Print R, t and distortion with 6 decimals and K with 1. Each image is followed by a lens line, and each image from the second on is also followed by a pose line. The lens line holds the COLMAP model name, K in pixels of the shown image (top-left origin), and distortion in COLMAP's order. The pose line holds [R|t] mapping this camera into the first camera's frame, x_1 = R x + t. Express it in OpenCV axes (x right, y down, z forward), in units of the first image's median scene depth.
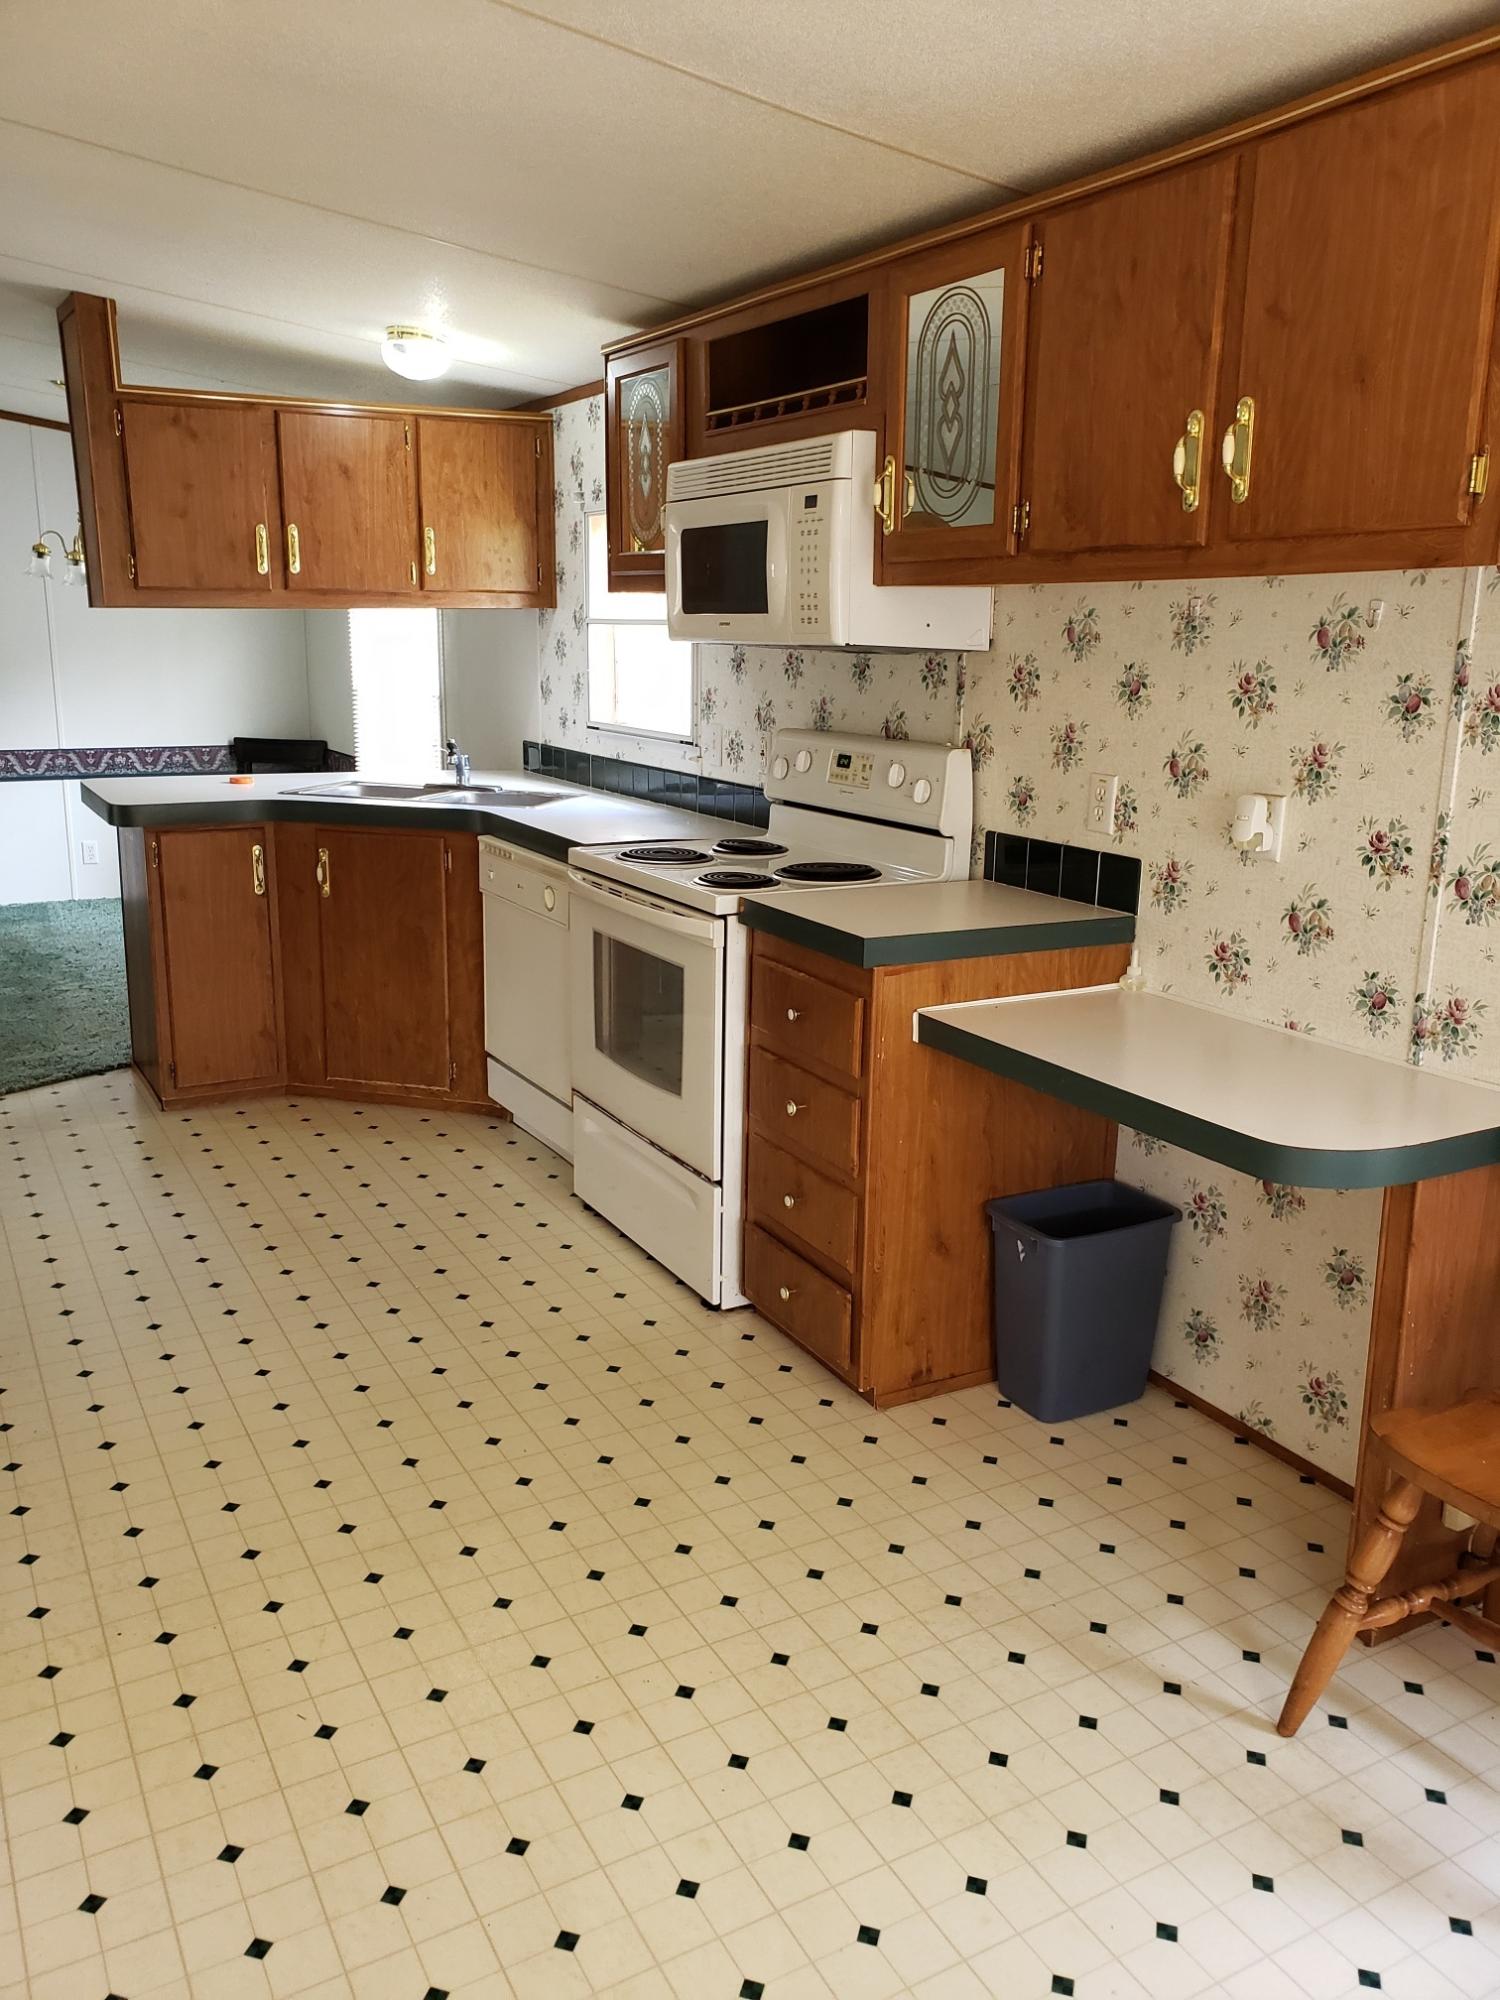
lens RADIAL K [[1549.1, 0, 692.9], [0, 1549.1, 999.4], [0, 0, 1]] dist [0.044731, -0.027118]
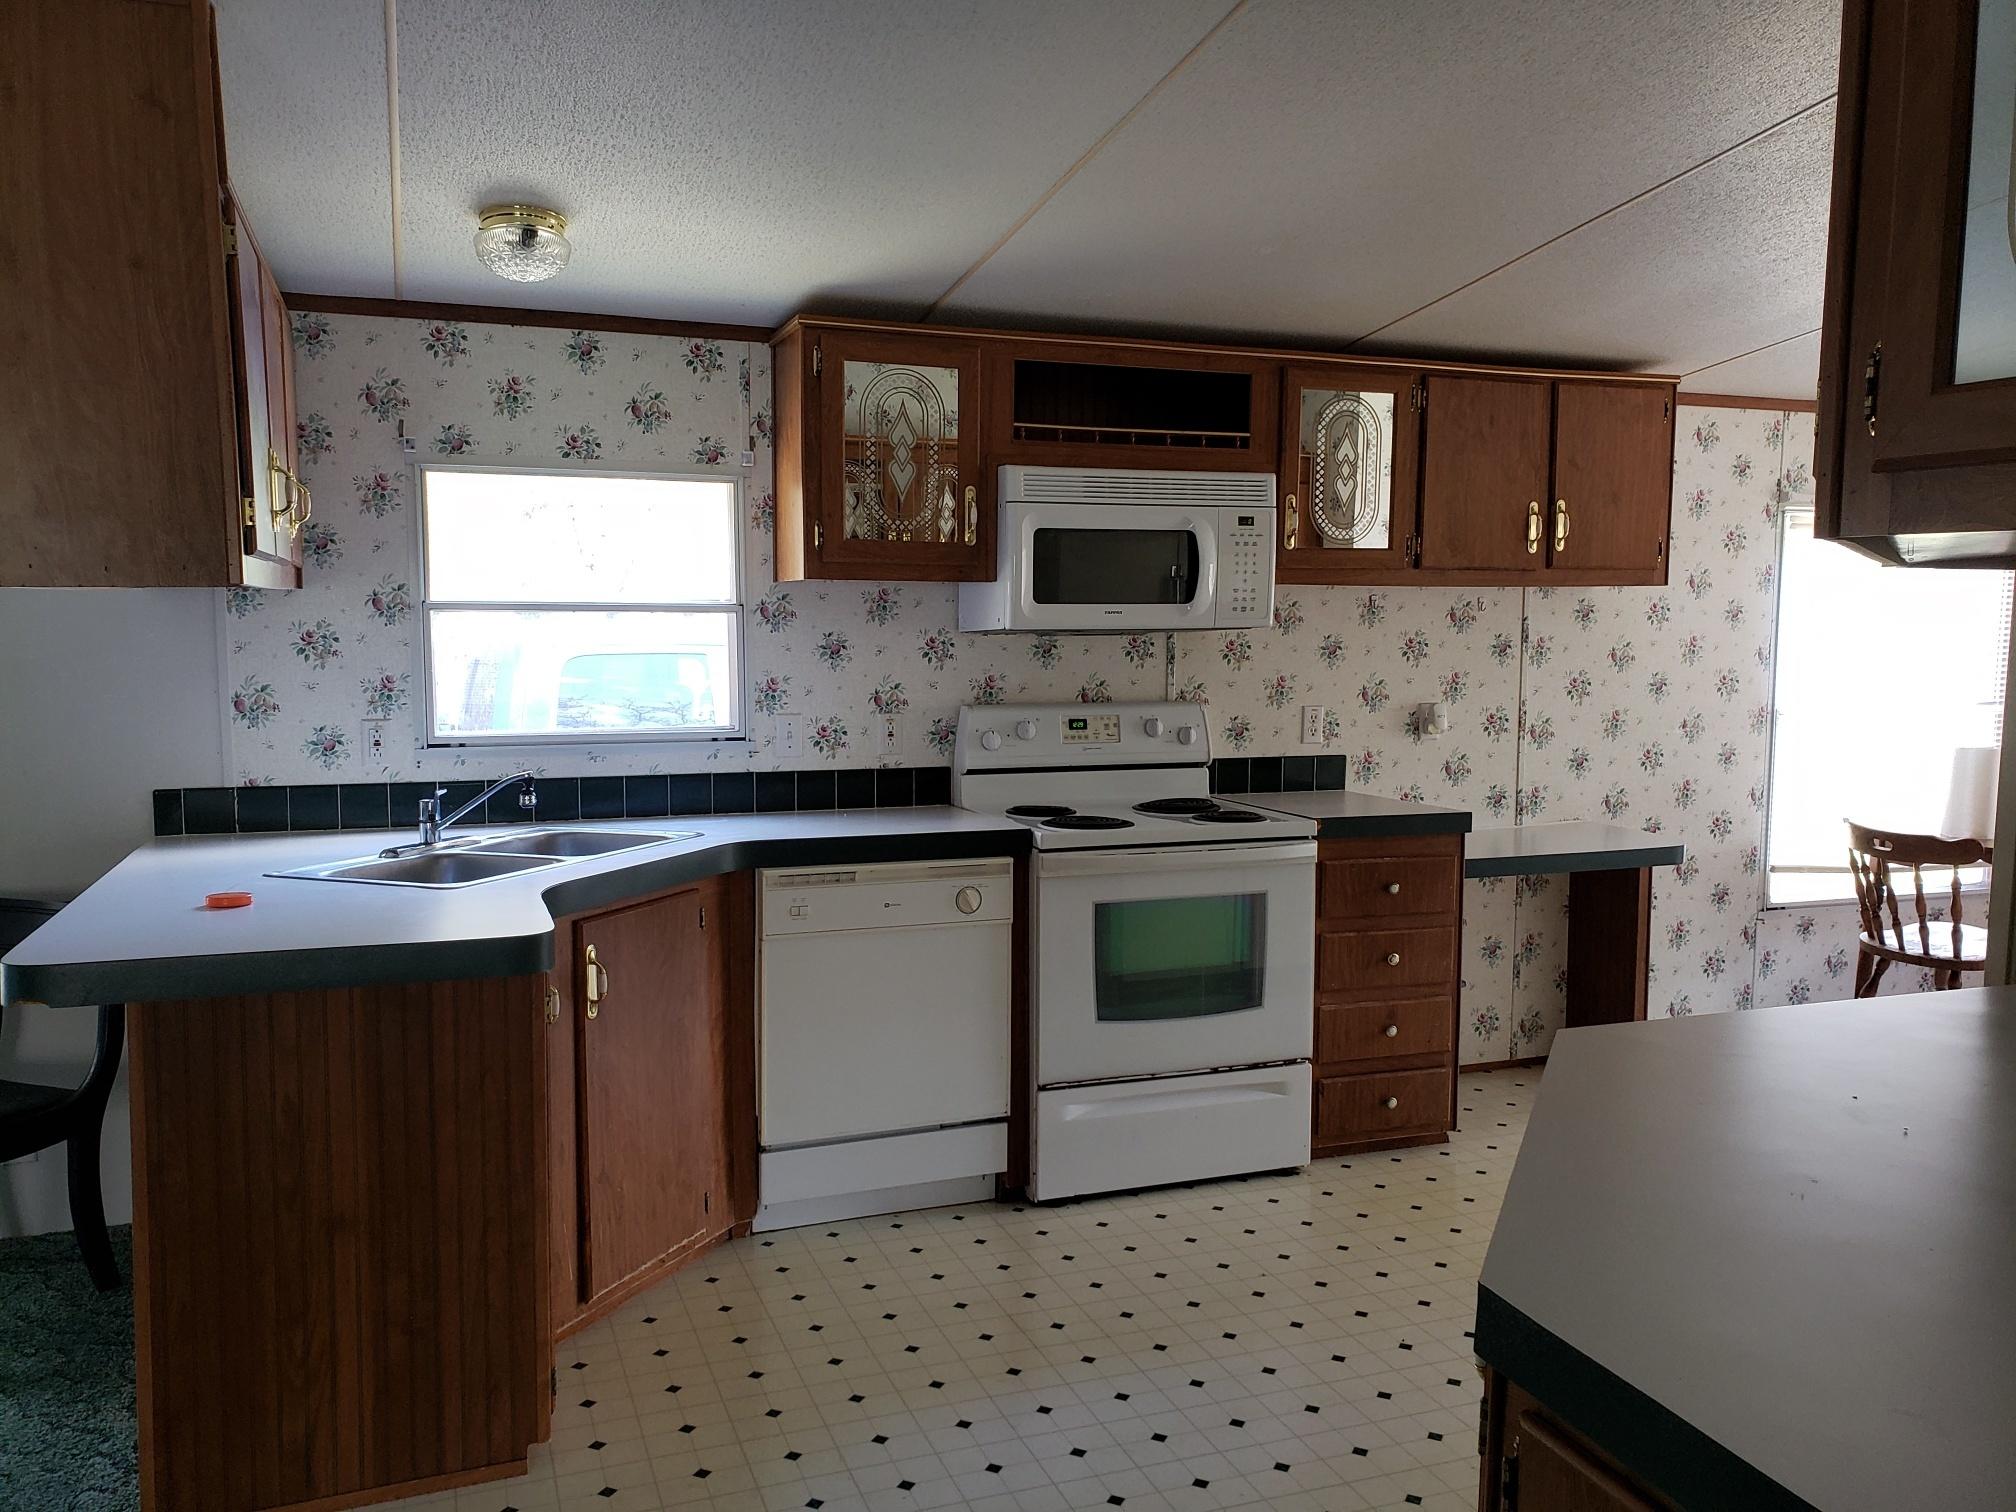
lens RADIAL K [[1561.5, 0, 983.9], [0, 1561.5, 768.9], [0, 0, 1]] dist [0.044731, -0.027118]
pose [[0.148508, -0.112768, 0.982461, -1.314263], [0.231183, 0.969907, 0.076382, -0.278774], [-0.961509, 0.215784, 0.170109, 1.069793]]
